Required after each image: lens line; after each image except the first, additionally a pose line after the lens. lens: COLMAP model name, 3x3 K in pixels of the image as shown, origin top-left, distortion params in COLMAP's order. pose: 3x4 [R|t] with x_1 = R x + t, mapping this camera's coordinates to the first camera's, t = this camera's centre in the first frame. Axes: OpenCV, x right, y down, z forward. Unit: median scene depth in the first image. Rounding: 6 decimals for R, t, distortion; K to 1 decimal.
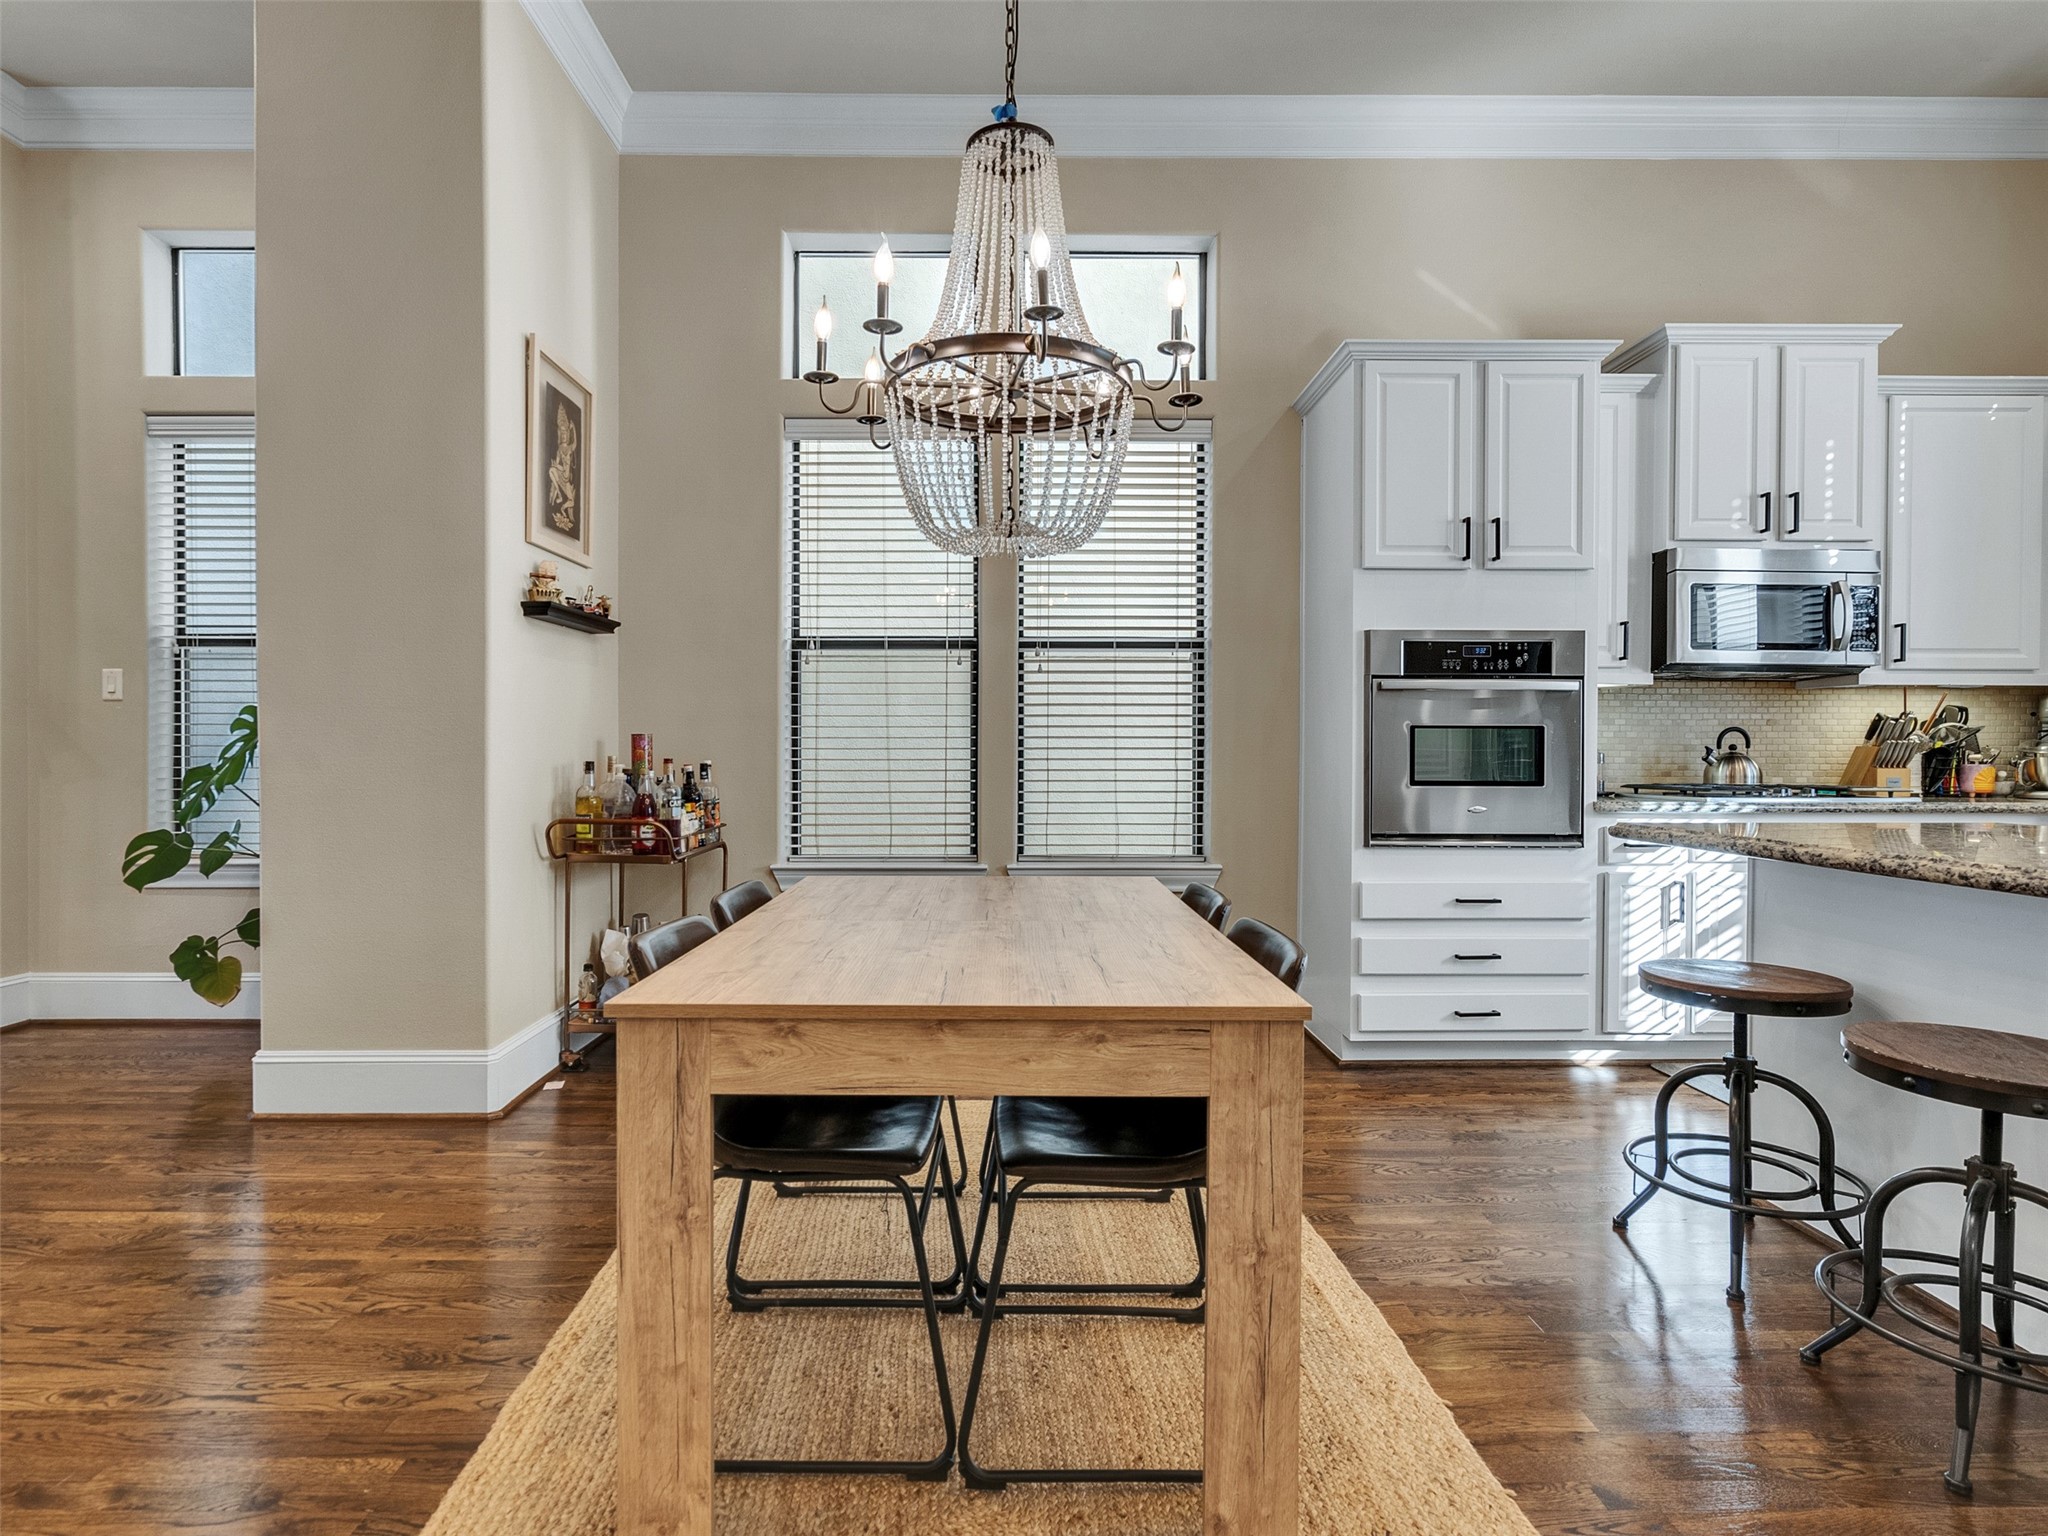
lens RADIAL K [[1046.1, 0, 1033.5], [0, 1046.1, 762.0], [0, 0, 1]] dist [-0.008090, 0.004589]
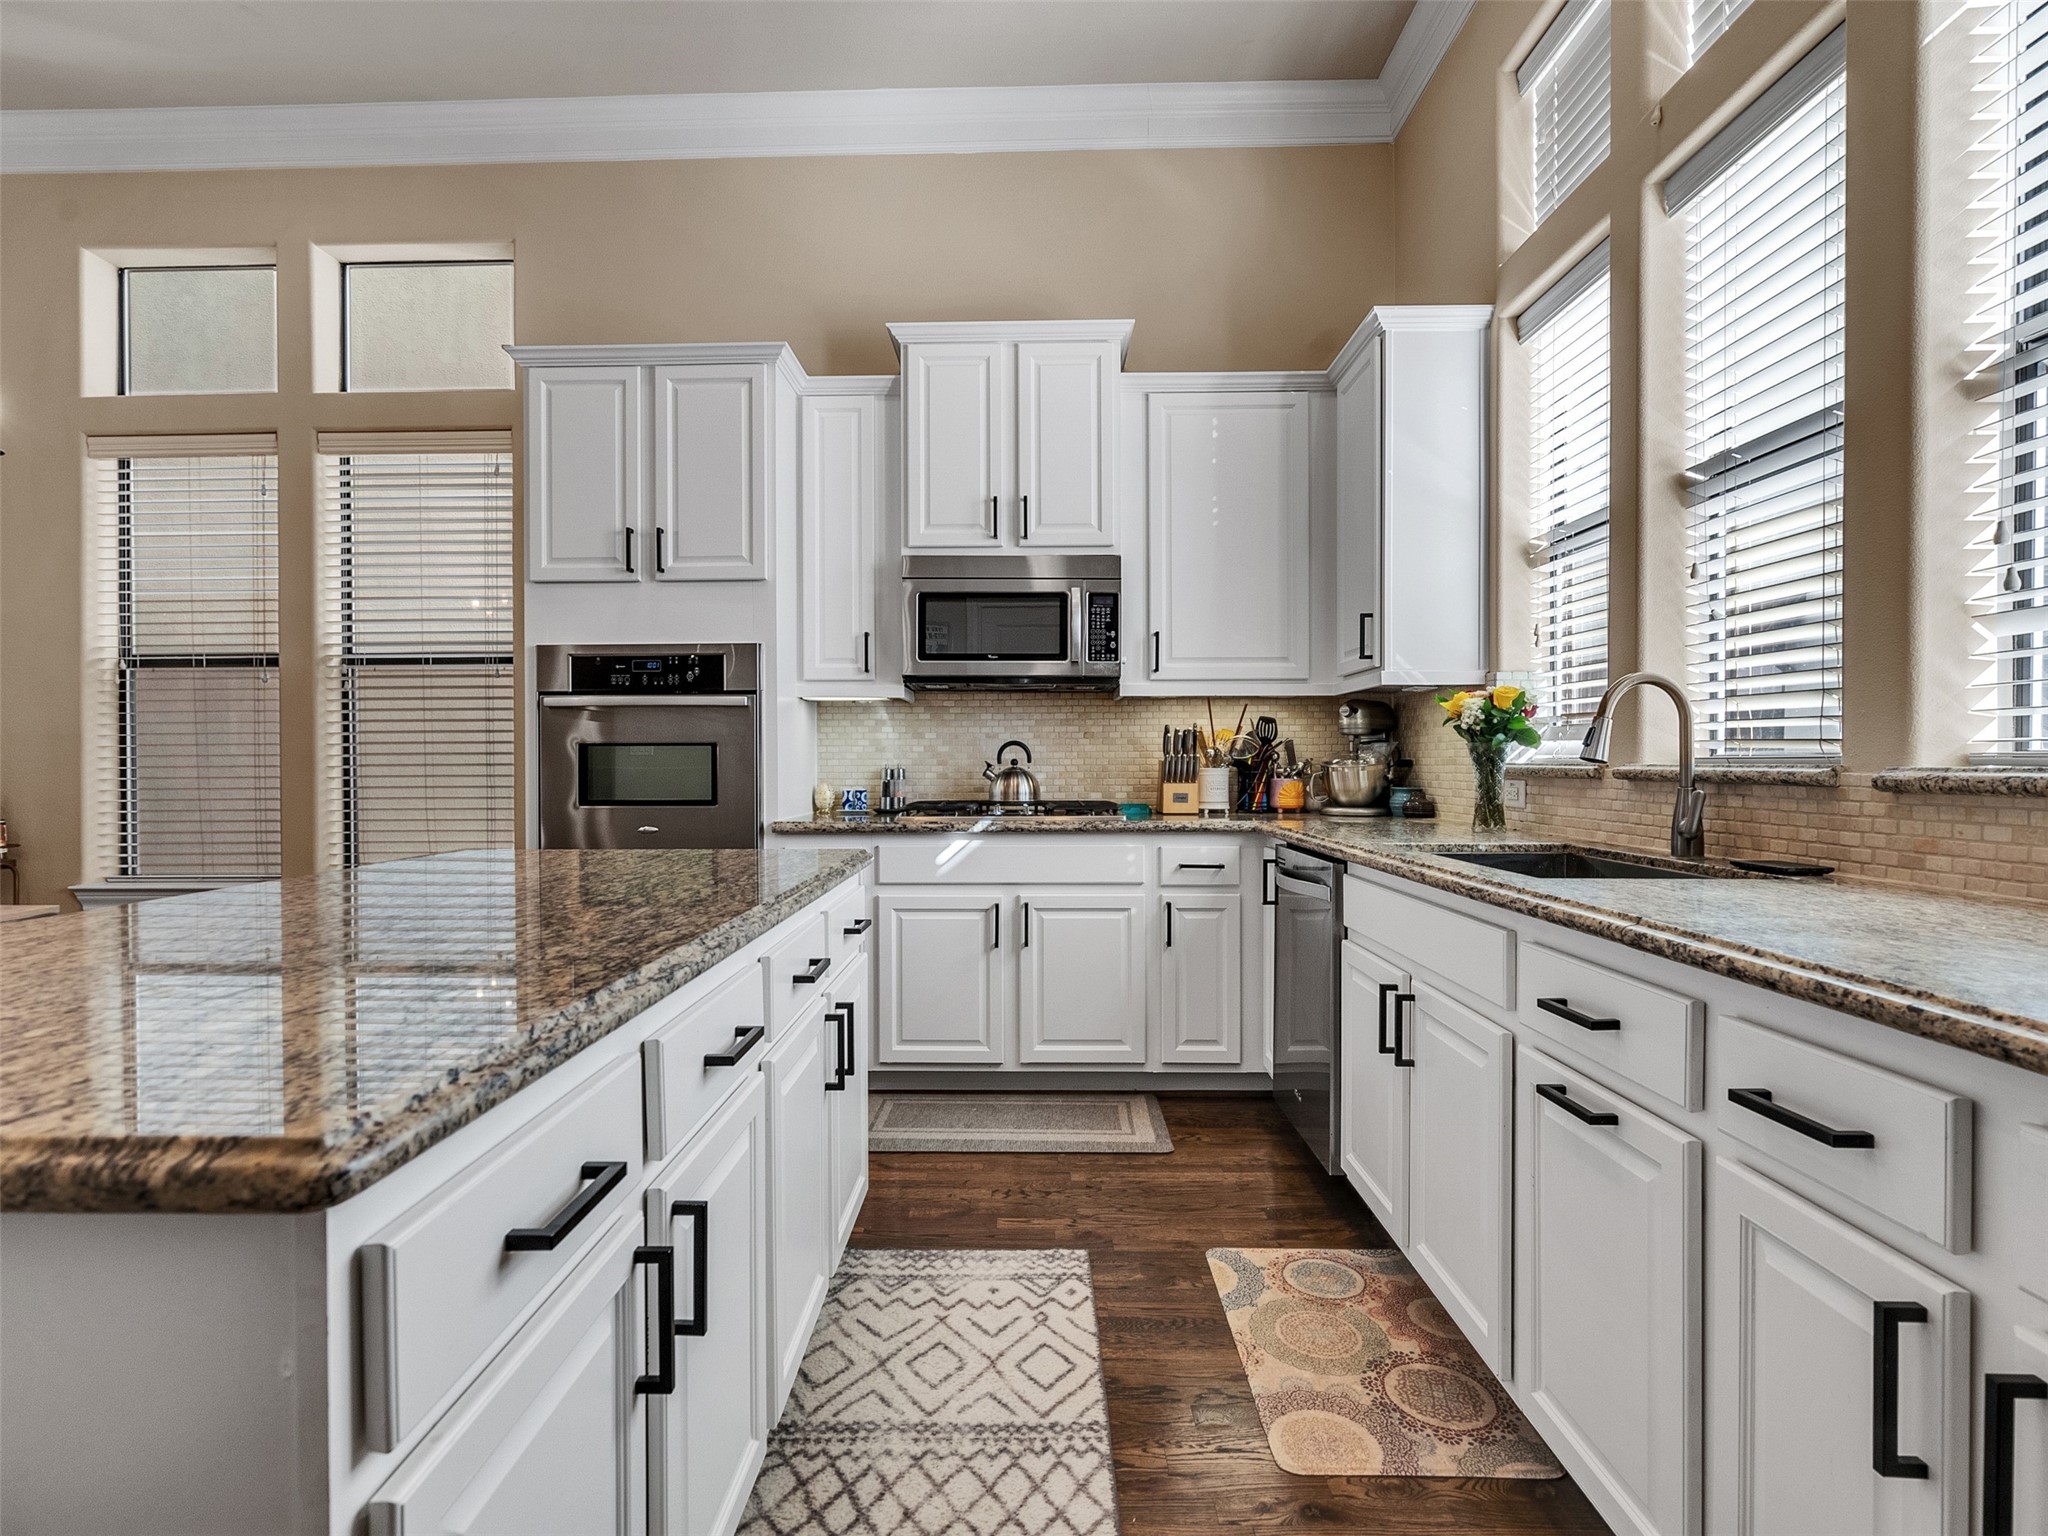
lens RADIAL K [[1046.1, 0, 1010.7], [0, 1046.1, 759.1], [0, 0, 1]] dist [-0.008090, 0.004589]
pose [[0.999600, -0.005801, -0.027674, 0.748975], [0.005531, 0.999937, -0.009804, -0.008069], [0.027729, 0.009647, 0.999569, 0.043610]]
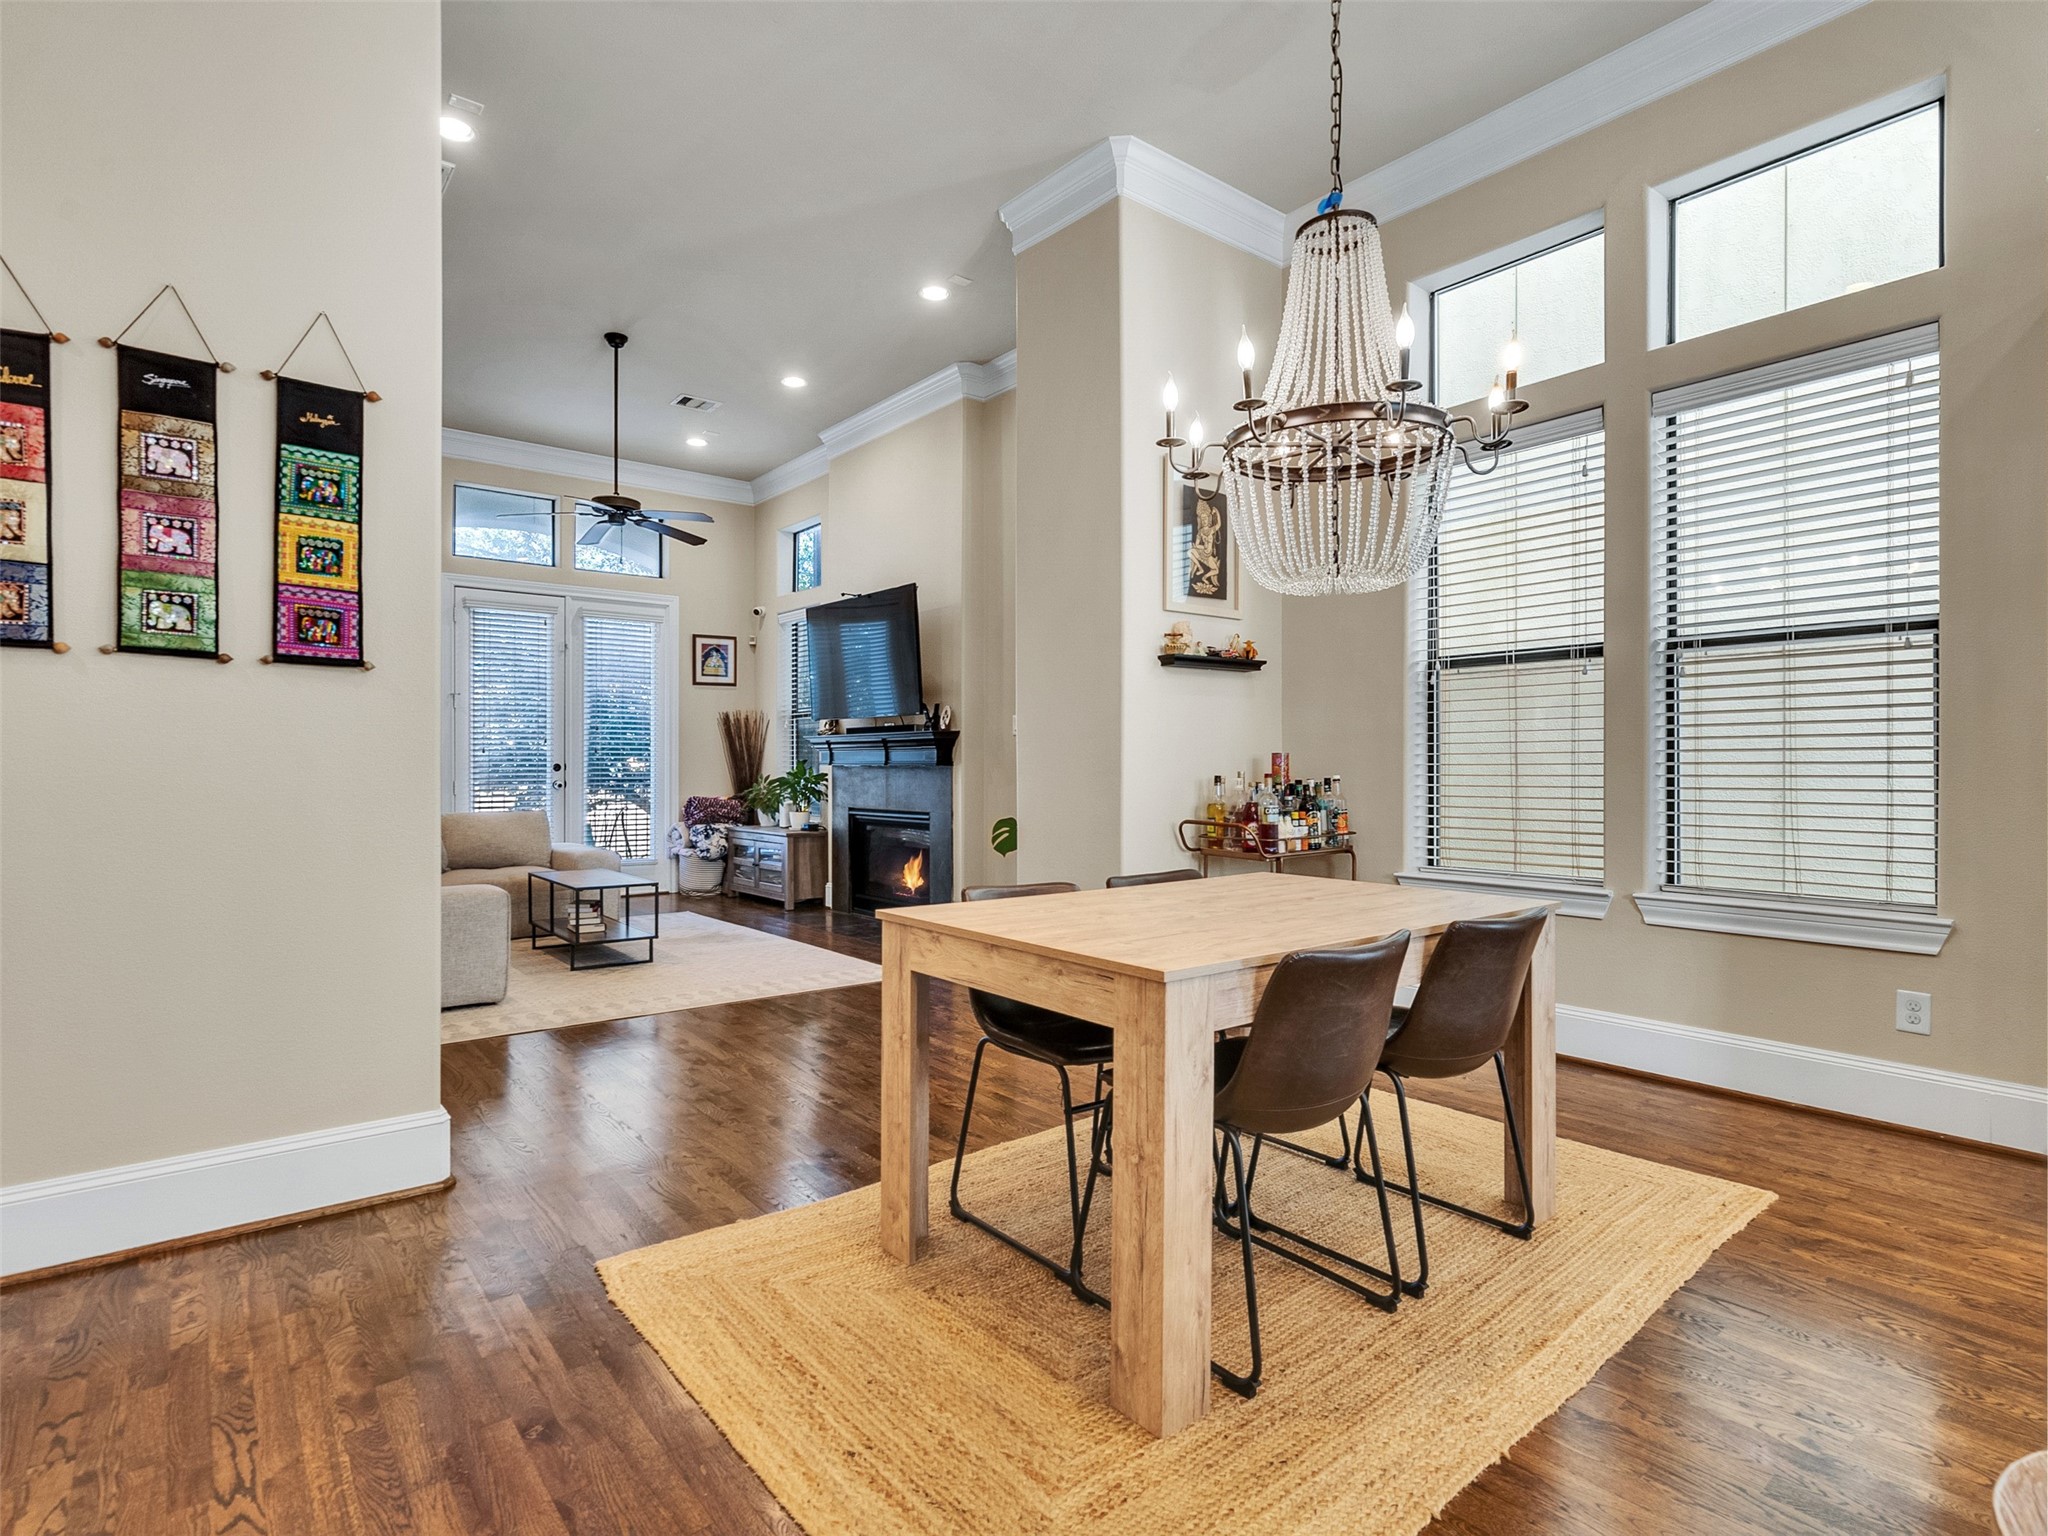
lens RADIAL K [[1046.1, 0, 995.2], [0, 1046.1, 763.0], [0, 0, 1]] dist [-0.008090, 0.004589]
pose [[0.606392, -0.003906, -0.795156, 0.395398], [-0.006237, 0.999934, -0.009669, -0.002026], [0.795142, 0.010823, 0.606327, 0.021713]]
